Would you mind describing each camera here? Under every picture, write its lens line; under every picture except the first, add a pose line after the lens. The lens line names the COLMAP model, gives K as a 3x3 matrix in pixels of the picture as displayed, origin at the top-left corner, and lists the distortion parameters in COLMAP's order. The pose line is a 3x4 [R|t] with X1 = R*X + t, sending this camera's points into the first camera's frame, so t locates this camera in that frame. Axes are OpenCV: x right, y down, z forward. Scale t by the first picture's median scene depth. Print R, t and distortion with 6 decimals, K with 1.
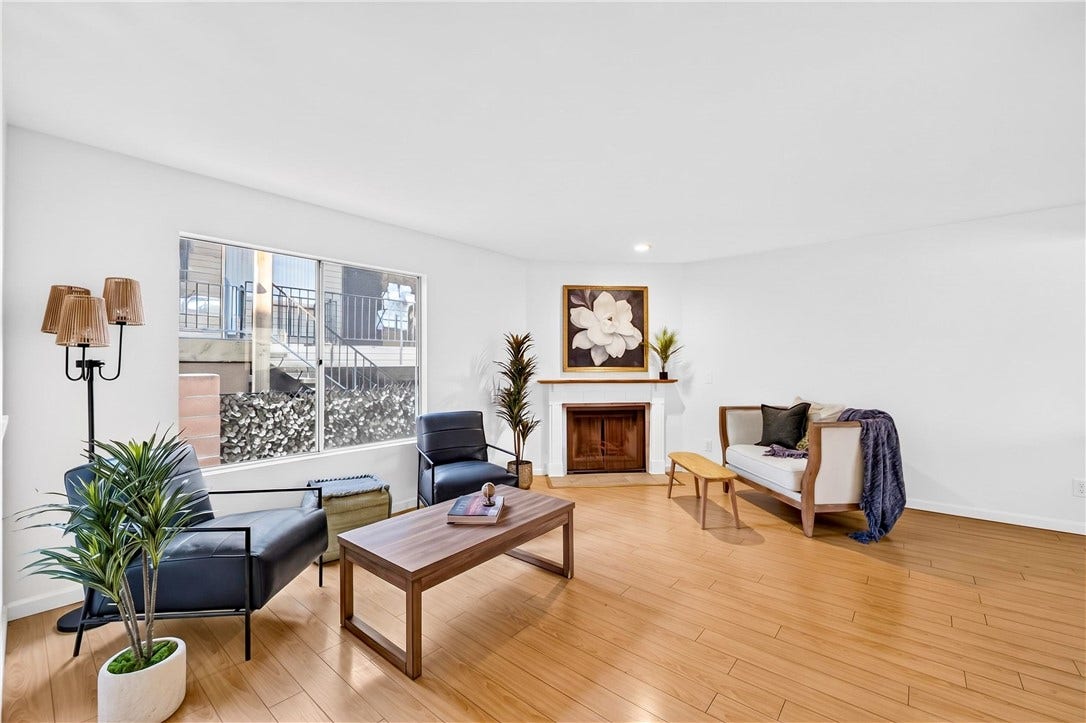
lens RADIAL K [[430.2, 0, 543.8], [0, 430.2, 364.3], [0, 0, 1]] dist [0.000202, -0.000022]
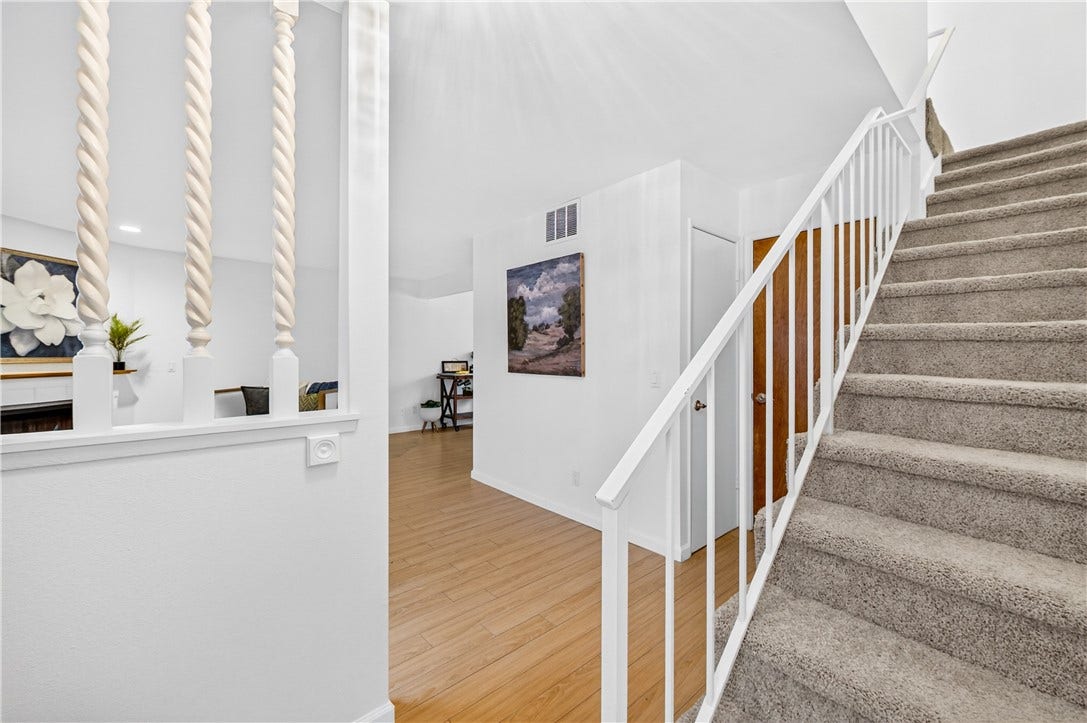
lens RADIAL K [[433.6, 0, 547.0], [0, 433.6, 345.1], [0, 0, 1]] dist [-0.000163, -0.000085]
pose [[0.162367, 0.018122, 0.986564, -0.483646], [-0.000610, 0.999833, -0.018266, -0.001657], [-0.986730, 0.002364, 0.162351, -0.047603]]
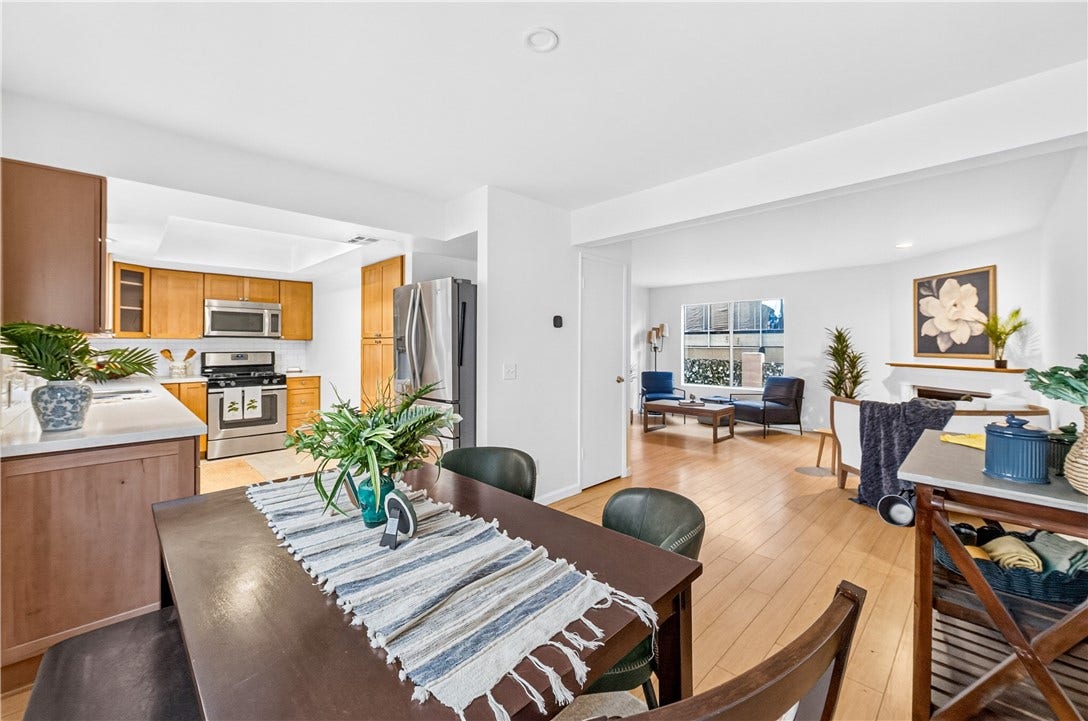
lens RADIAL K [[434.0, 0, 547.5], [0, 434.0, 344.1], [0, 0, 1]] dist [-0.000163, -0.000085]
pose [[-0.107434, -0.003907, -0.994205, 1.257170], [-0.005138, 0.999981, -0.003374, -0.007305], [0.994199, 0.004746, -0.107452, 0.173932]]
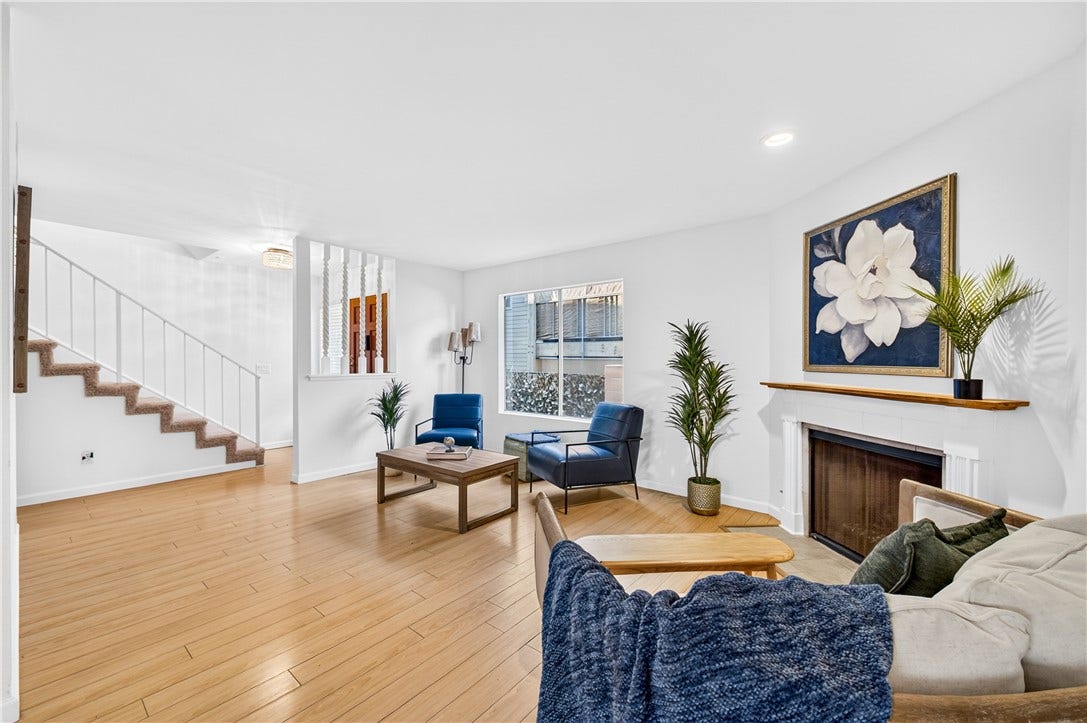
lens RADIAL K [[430.6, 0, 544.3], [0, 430.6, 364.3], [0, 0, 1]] dist [0.000202, -0.000022]
pose [[0.009972, 0.013356, -0.999861, 0.664500], [-0.001215, 0.999910, 0.013344, -0.000827], [0.999950, 0.001082, 0.009987, 0.609740]]
